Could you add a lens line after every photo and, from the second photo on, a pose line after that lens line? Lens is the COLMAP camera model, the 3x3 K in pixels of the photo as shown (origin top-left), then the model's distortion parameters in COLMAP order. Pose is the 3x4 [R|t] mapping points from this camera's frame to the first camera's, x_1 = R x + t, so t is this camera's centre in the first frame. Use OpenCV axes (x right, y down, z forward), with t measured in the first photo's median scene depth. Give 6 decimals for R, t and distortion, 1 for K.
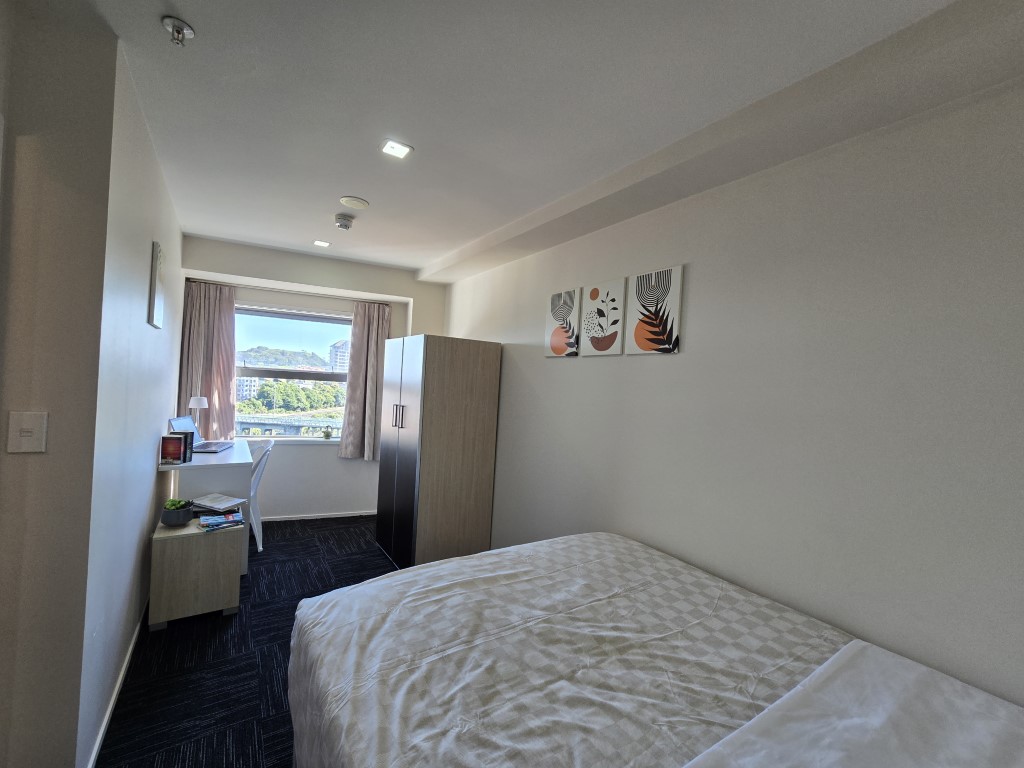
lens RADIAL K [[419.1, 0, 508.9], [0, 419.1, 387.2], [0, 0, 1]] dist [-0.001286, -0.000214]
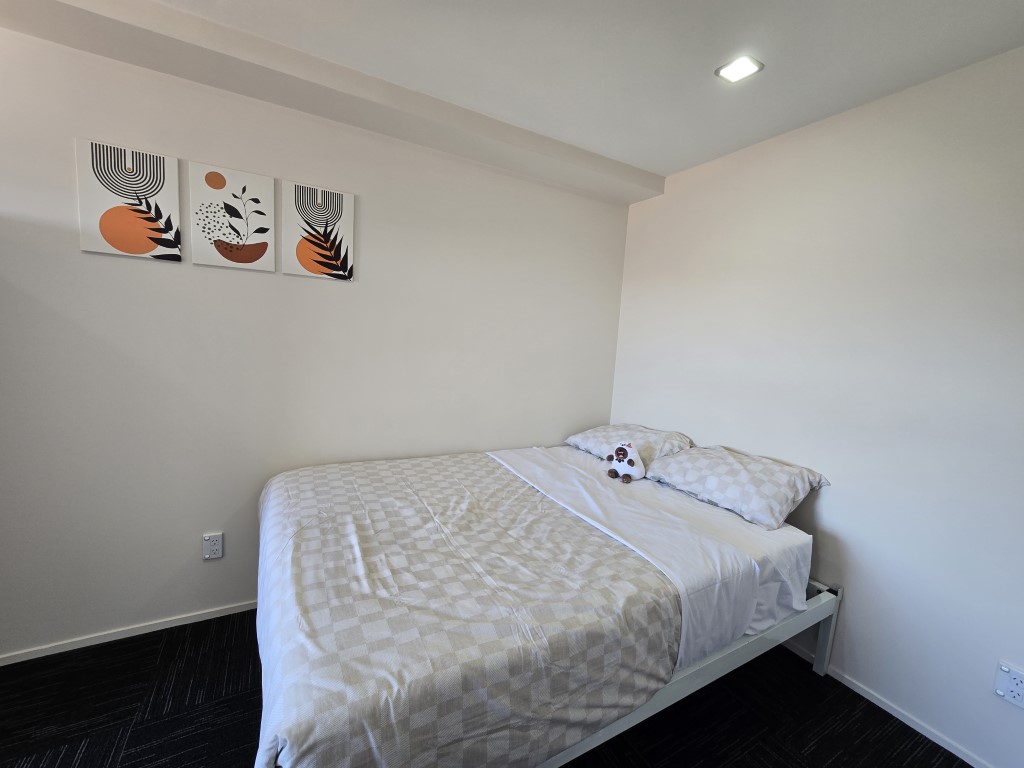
lens RADIAL K [[417.4, 0, 510.2], [0, 417.4, 385.1], [0, 0, 1]] dist [-0.003414, 0.000192]
pose [[0.090470, -0.167177, 0.981767, -0.621413], [-0.046348, 0.984035, 0.171834, -0.020724], [-0.994820, -0.061049, 0.081277, 0.475562]]
